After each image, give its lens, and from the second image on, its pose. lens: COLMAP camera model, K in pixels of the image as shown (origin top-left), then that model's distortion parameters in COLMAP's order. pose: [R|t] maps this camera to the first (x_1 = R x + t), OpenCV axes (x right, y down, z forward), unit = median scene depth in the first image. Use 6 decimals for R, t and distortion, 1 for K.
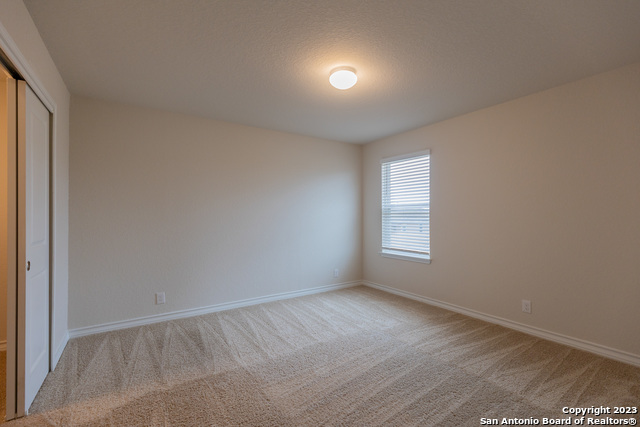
lens RADIAL K [[287.8, 0, 322.9], [0, 287.8, 213.4], [0, 0, 1]] dist [0.003666, -0.000111]
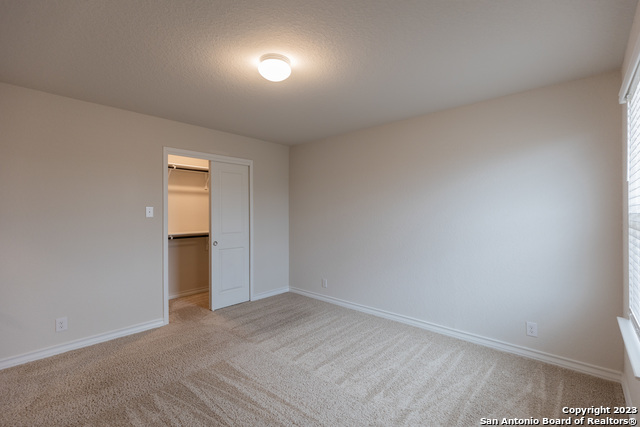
lens RADIAL K [[287.8, 0, 322.9], [0, 287.8, 213.4], [0, 0, 1]] dist [0.003666, -0.000111]
pose [[0.239010, 0.004228, -0.971008, 0.723658], [0.009733, 0.999930, 0.006750, -0.029871], [0.970968, -0.011065, 0.238952, 0.719080]]
